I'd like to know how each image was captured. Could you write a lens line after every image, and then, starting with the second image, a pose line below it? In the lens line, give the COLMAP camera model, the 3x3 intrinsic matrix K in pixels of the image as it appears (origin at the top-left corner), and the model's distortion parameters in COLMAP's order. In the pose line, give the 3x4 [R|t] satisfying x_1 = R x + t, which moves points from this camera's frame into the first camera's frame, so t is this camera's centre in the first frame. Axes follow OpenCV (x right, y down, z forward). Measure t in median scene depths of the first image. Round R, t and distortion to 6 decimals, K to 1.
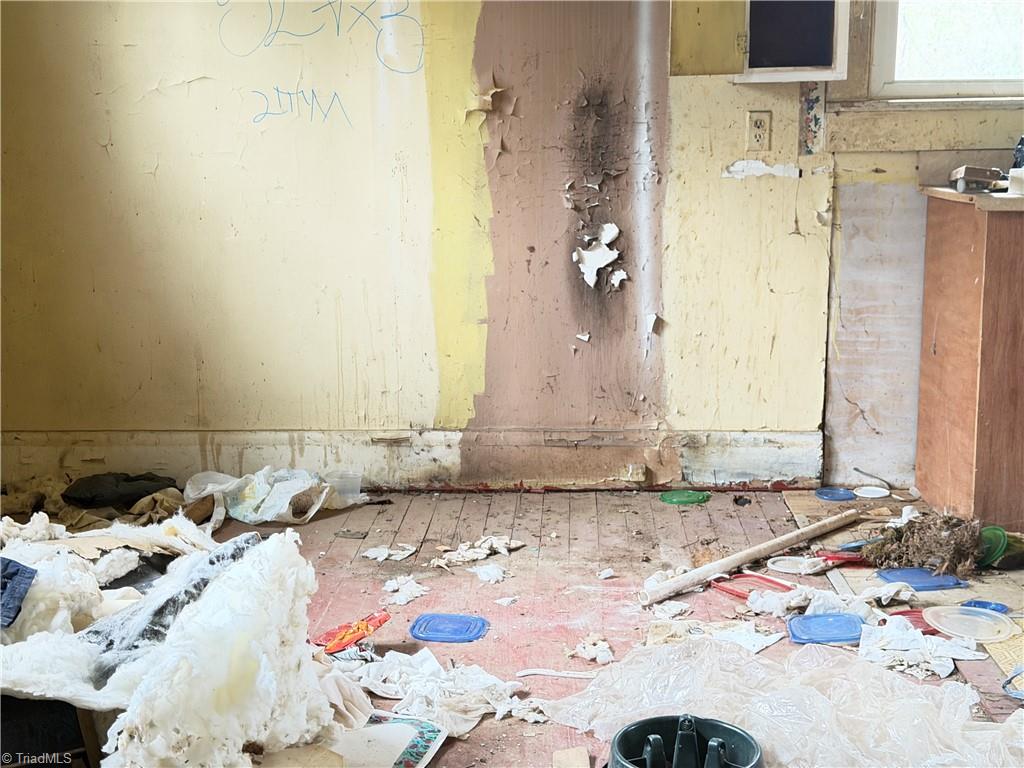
lens RADIAL K [[1433.7, 0, 511.8], [0, 1433.7, 386.5], [0, 0, 1]] dist [0.113552, 0.000000]
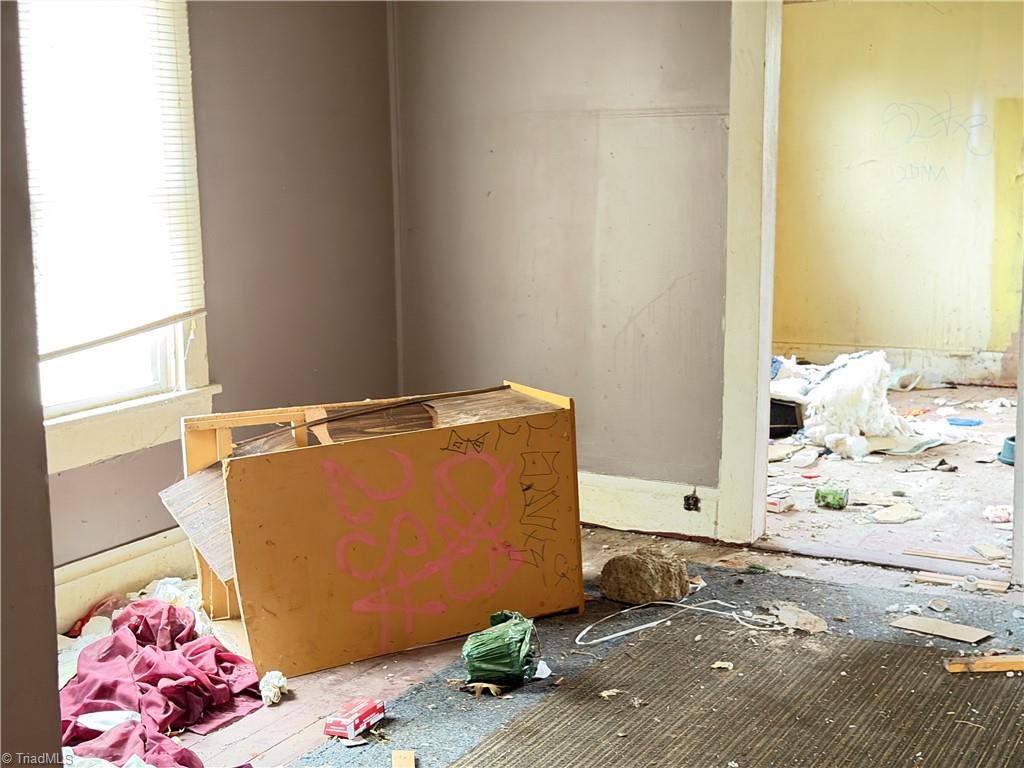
lens RADIAL K [[1433.7, 0, 509.3], [0, 1433.7, 384.7], [0, 0, 1]] dist [0.113552, 0.000000]
pose [[0.890862, 0.064968, -0.449604, 0.233981], [-0.075818, 0.997103, -0.006147, 0.128705], [0.447902, 0.039564, 0.893207, -0.893784]]
